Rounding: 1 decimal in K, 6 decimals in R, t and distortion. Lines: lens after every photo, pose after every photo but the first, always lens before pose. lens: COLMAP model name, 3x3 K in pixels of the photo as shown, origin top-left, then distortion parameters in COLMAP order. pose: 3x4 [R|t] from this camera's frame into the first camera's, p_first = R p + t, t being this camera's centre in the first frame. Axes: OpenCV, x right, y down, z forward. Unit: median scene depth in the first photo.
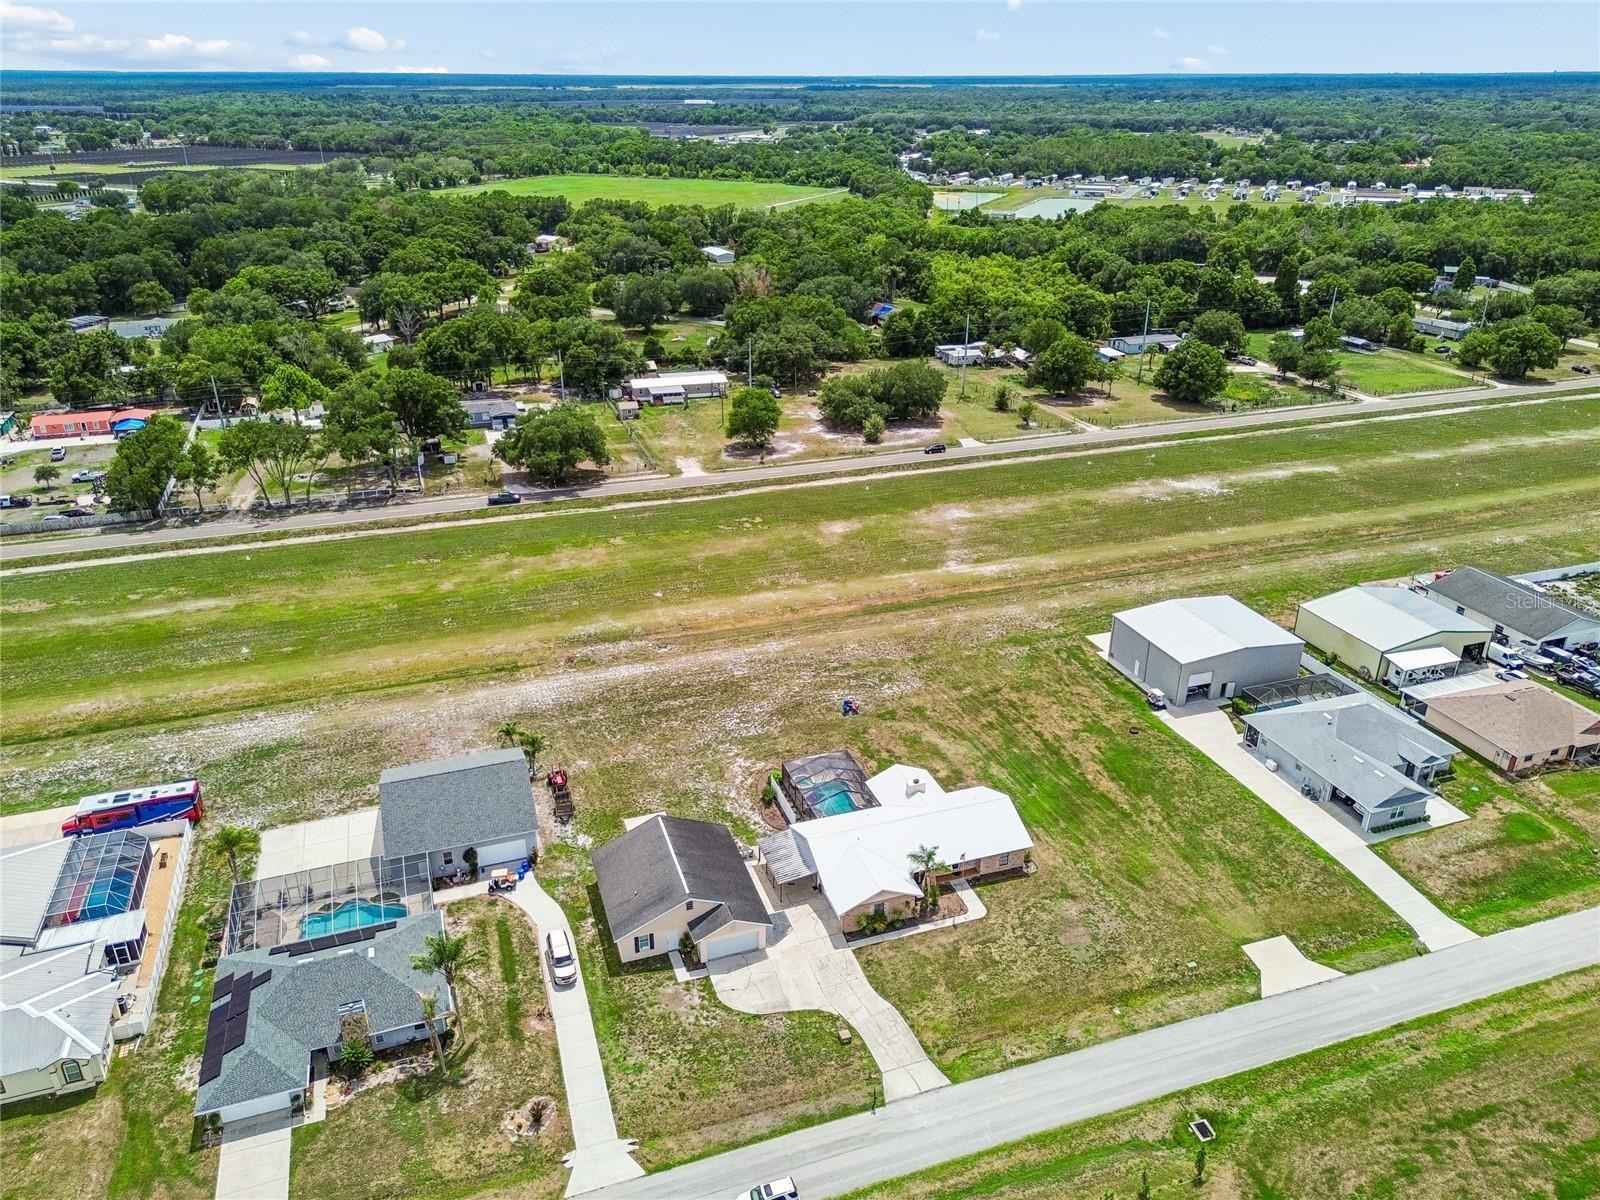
lens RADIAL K [[1150.9, 0, 791.2], [0, 1150.9, 604.1], [0, 0, 1]] dist [0.058905, -0.050423]
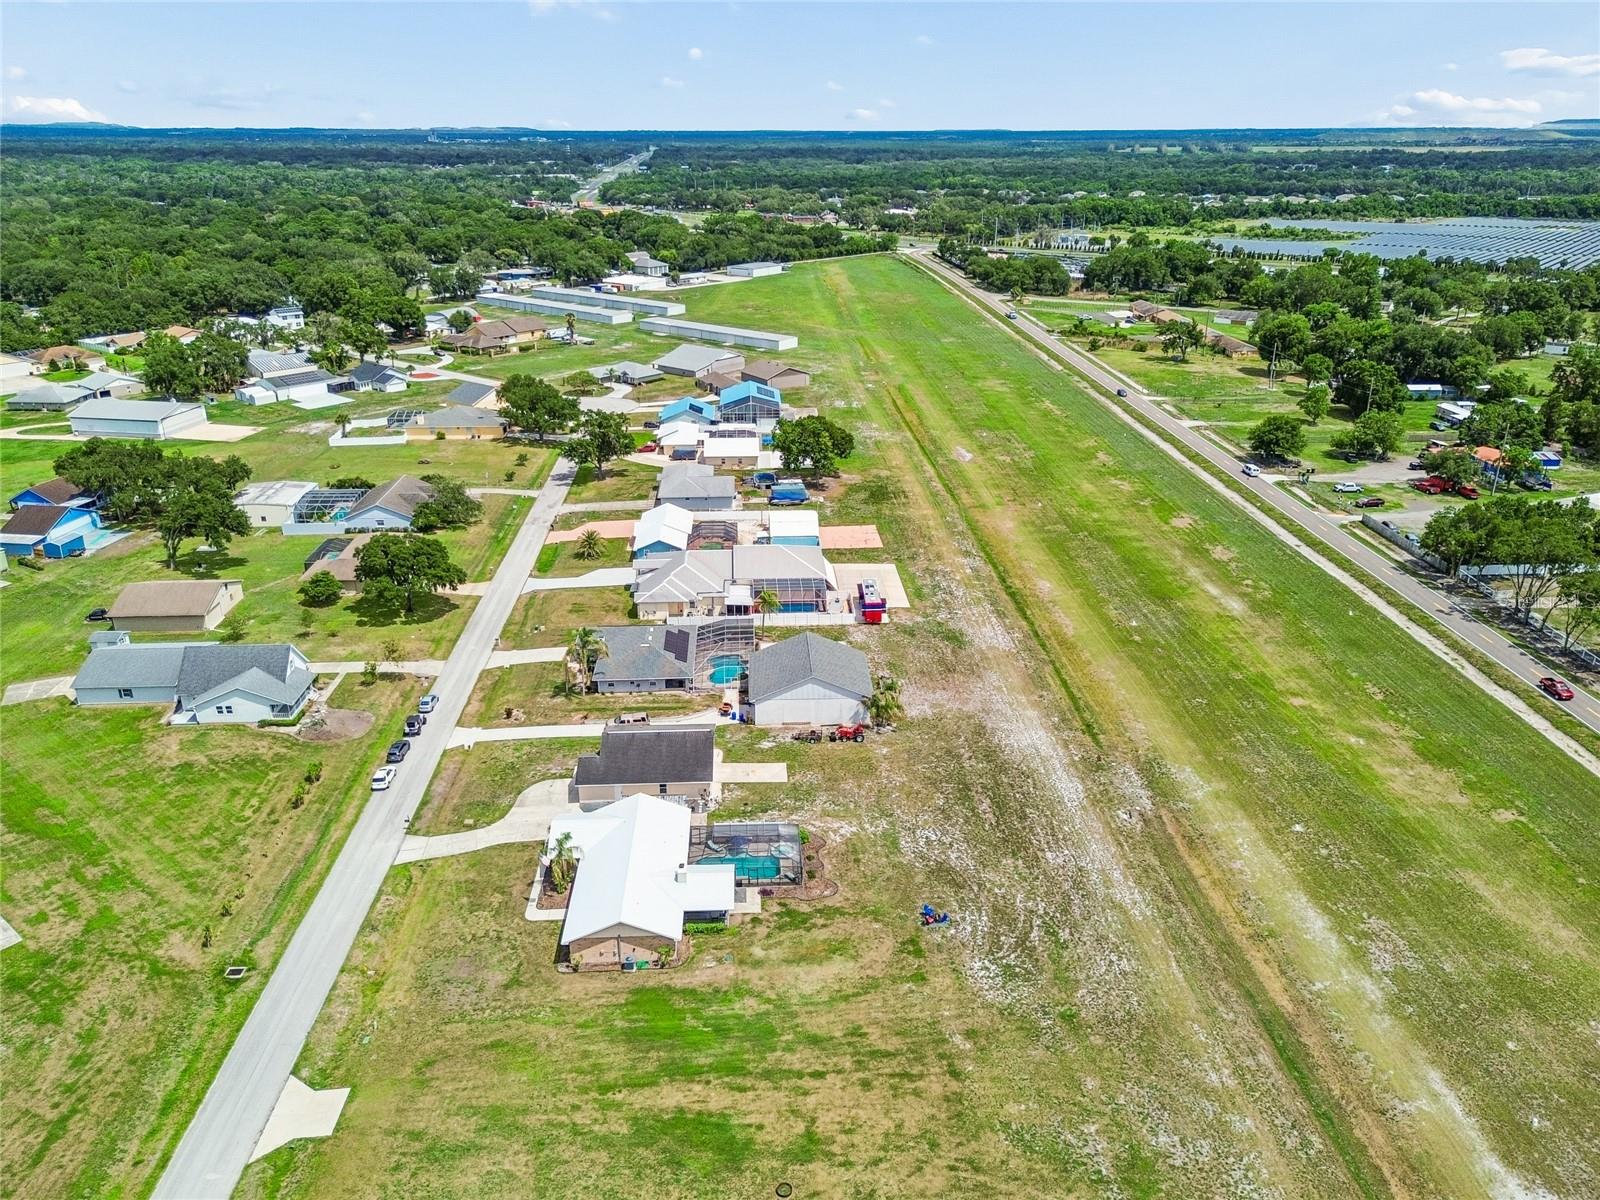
lens RADIAL K [[1150.9, 0, 791.2], [0, 1150.9, 604.1], [0, 0, 1]] dist [0.058905, -0.050423]
pose [[-0.282012, 0.364161, -0.887613, 0.583524], [-0.399547, 0.796543, 0.453742, -0.331680], [0.872256, 0.482604, -0.079135, 0.729870]]
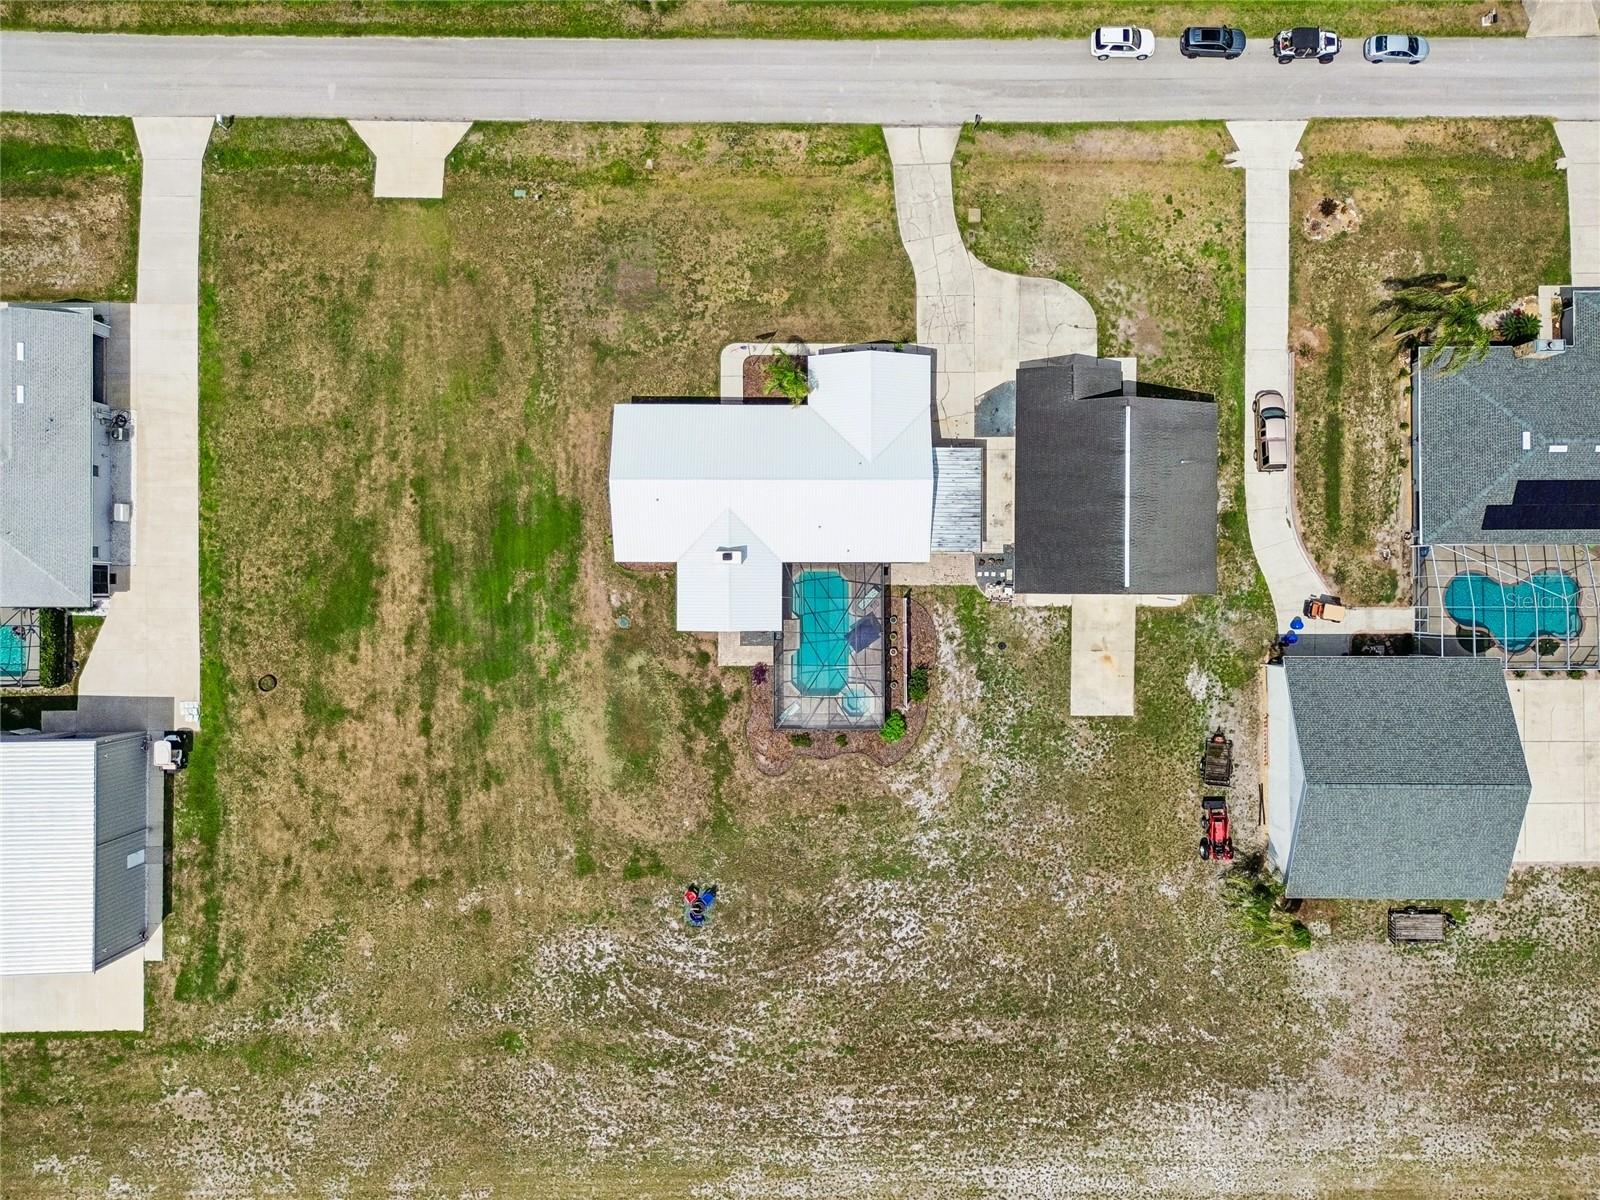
lens RADIAL K [[1143.2, 0, 805.3], [0, 1143.2, 592.6], [0, 0, 1]] dist [0.072471, -0.071994]
pose [[-0.947005, -0.321201, -0.003303, 0.043635], [0.127773, -0.386111, 0.913560, -0.302609], [-0.294712, 0.864724, 0.406690, 0.517276]]
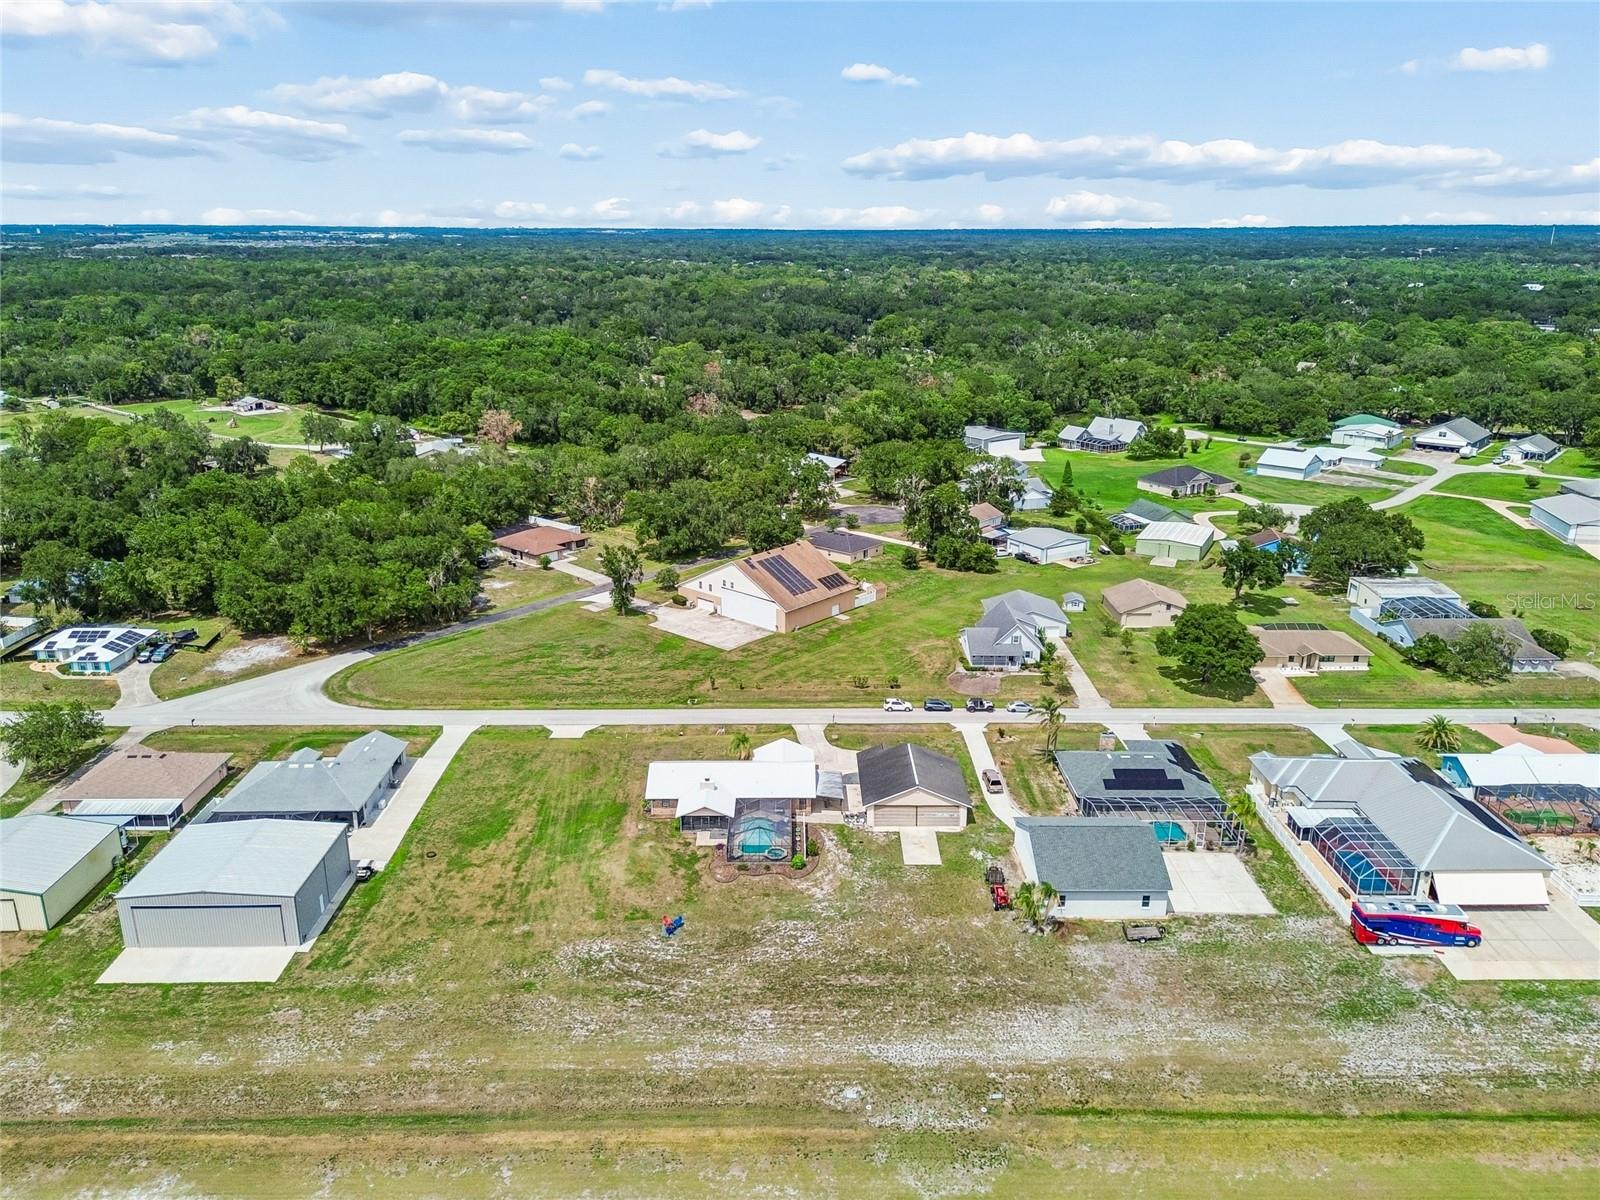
lens RADIAL K [[1157.3, 0, 805.6], [0, 1157.3, 597.3], [0, 0, 1]] dist [0.051119, -0.042810]
pose [[-0.951755, -0.095466, 0.291632, -0.231973], [0.126272, 0.744339, 0.655755, -0.548769], [-0.279676, 0.660943, -0.696373, 1.184028]]
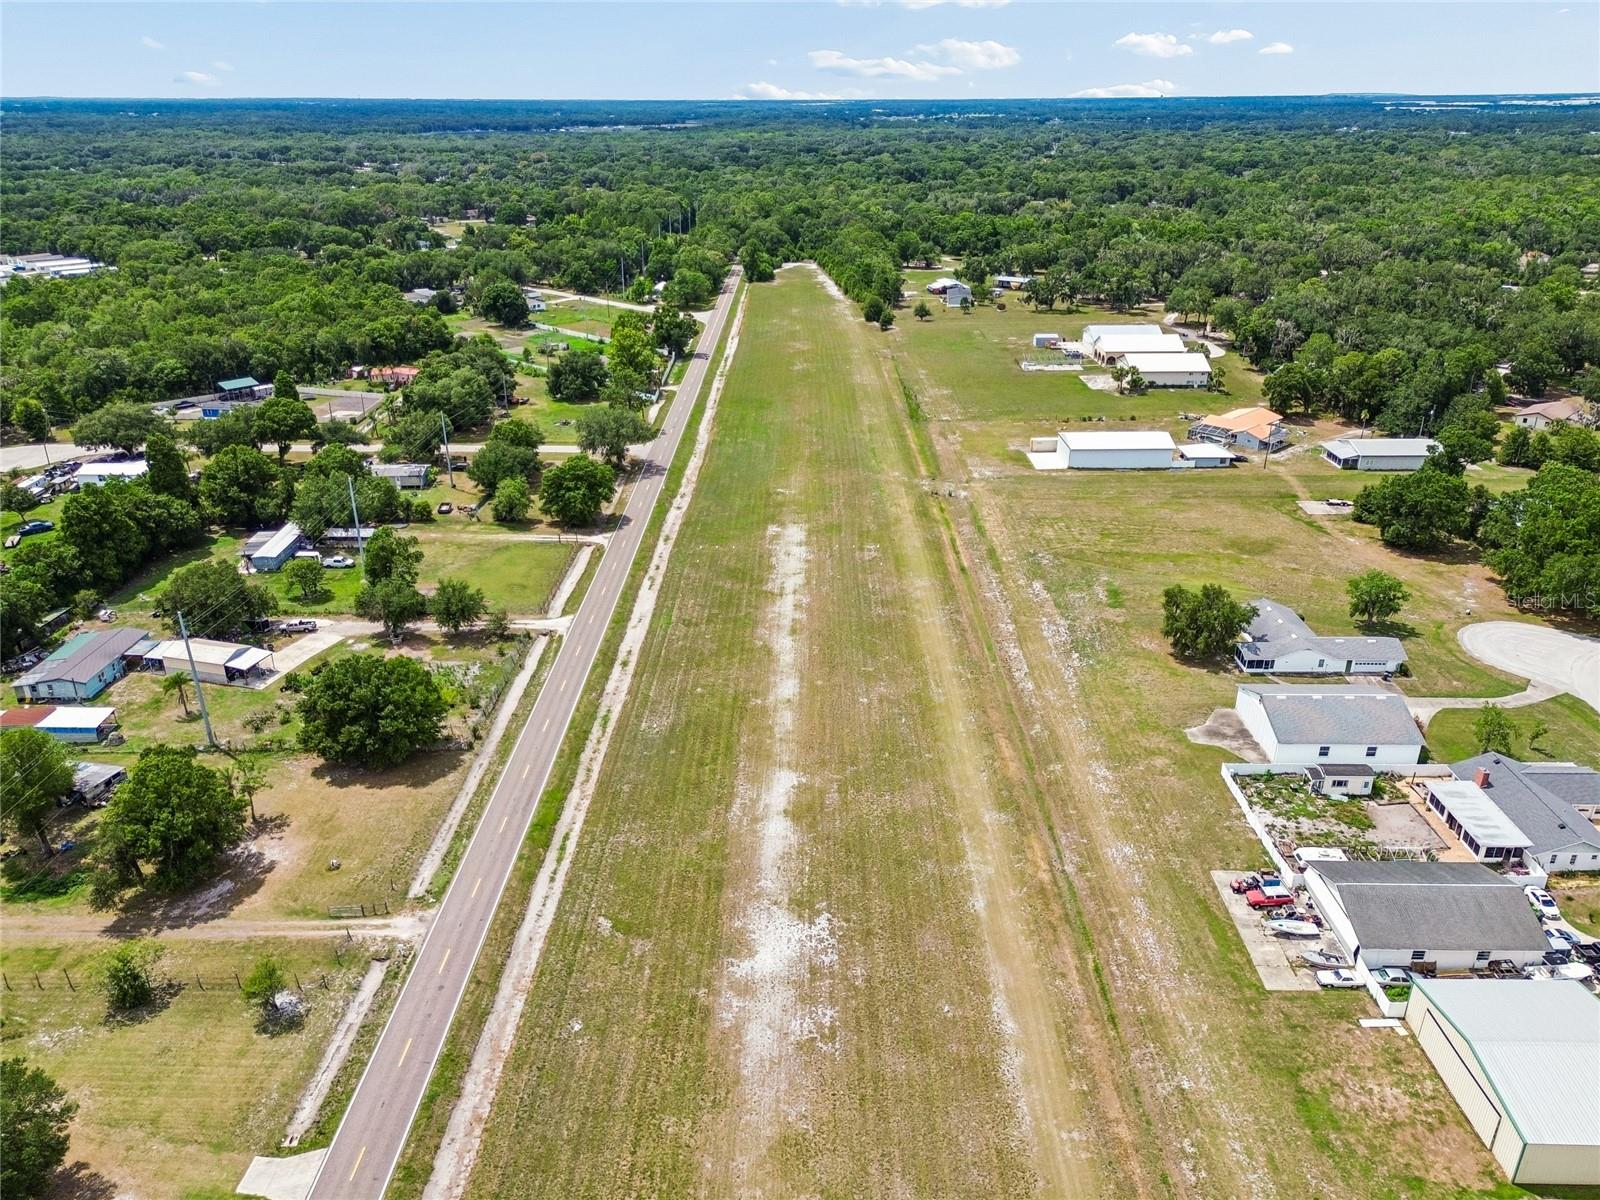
lens RADIAL K [[1150.9, 0, 791.2], [0, 1150.9, 604.1], [0, 0, 1]] dist [0.058905, -0.050423]
pose [[0.328910, -0.391452, 0.859409, -0.068167], [0.393753, 0.884010, 0.251962, -0.488070], [-0.858357, 0.255522, 0.444895, 0.919178]]
